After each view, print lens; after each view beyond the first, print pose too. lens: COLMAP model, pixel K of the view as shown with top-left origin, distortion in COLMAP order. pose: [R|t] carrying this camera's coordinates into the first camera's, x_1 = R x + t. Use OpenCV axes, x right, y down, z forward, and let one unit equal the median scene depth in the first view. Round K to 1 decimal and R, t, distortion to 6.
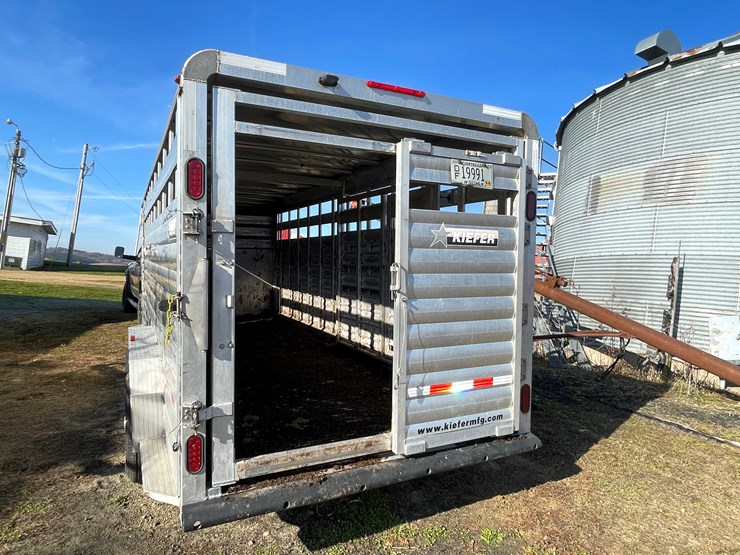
lens RADIAL K [[473.1, 0, 358.5], [0, 473.1, 275.8], [0, 0, 1]] dist [-0.000924, -0.000656]
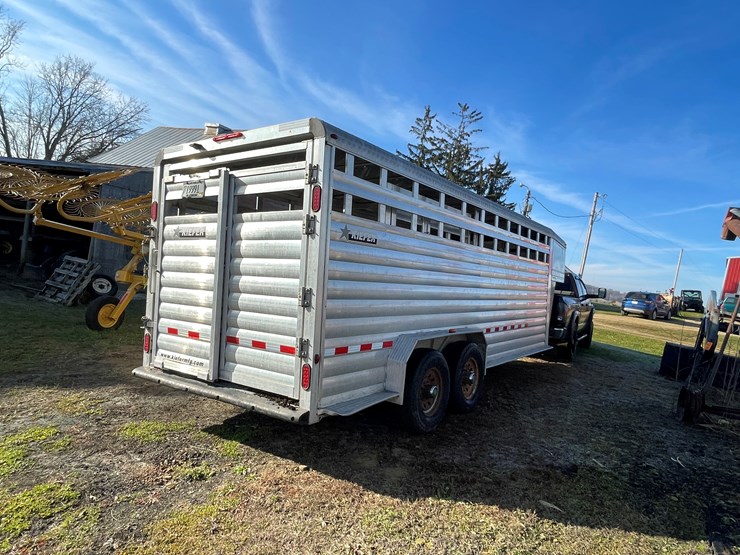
lens RADIAL K [[473.1, 0, 371.5], [0, 473.1, 281.9], [0, 0, 1]] dist [-0.000924, -0.000656]
pose [[0.473999, 0.011479, -0.880450, 1.297215], [-0.087978, 0.995529, -0.034384, 0.077711], [0.876119, 0.093758, 0.472890, 0.502301]]
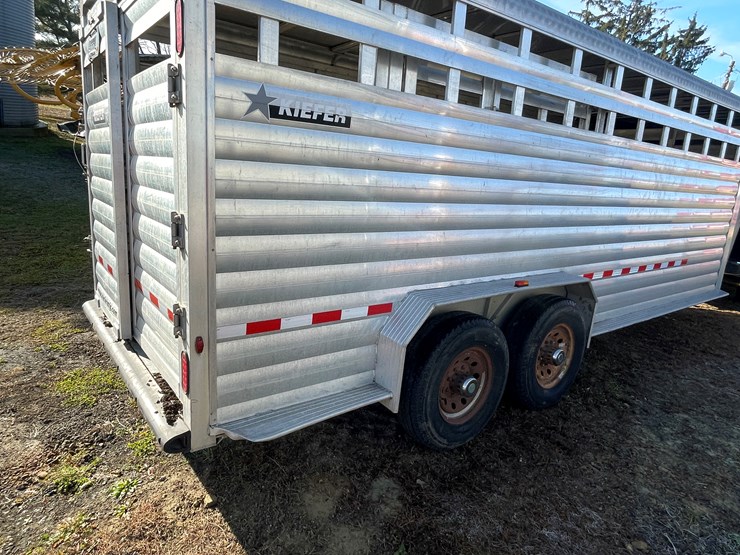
lens RADIAL K [[473.1, 0, 360.2], [0, 473.1, 280.6], [0, 0, 1]] dist [-0.000924, -0.000656]
pose [[0.179109, 0.218335, -0.959296, 0.943912], [-0.106405, 0.973643, 0.201734, 0.018809], [0.978058, 0.065941, 0.197620, 0.915519]]
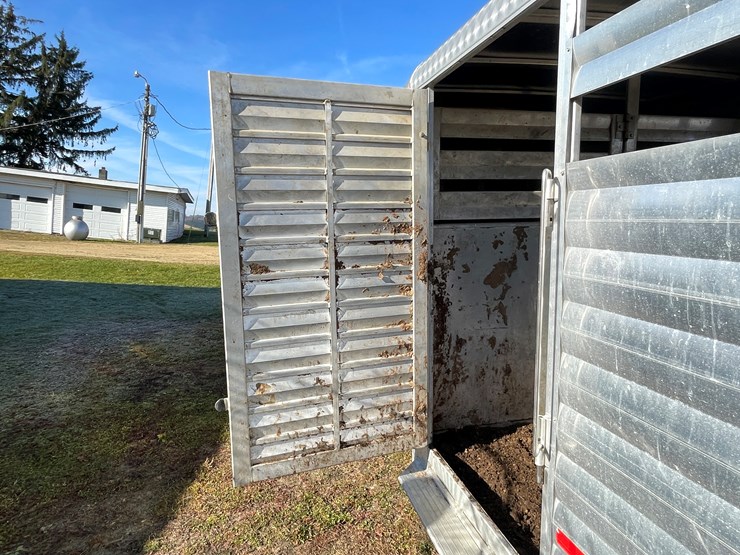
lens RADIAL K [[473.1, 0, 365.9], [0, 473.1, 276.9], [0, 0, 1]] dist [-0.000924, -0.000656]
pose [[0.974432, -0.007187, -0.224566, -0.881405], [0.027037, 0.995976, 0.085444, -0.104332], [0.223049, -0.089331, 0.970706, 1.416960]]
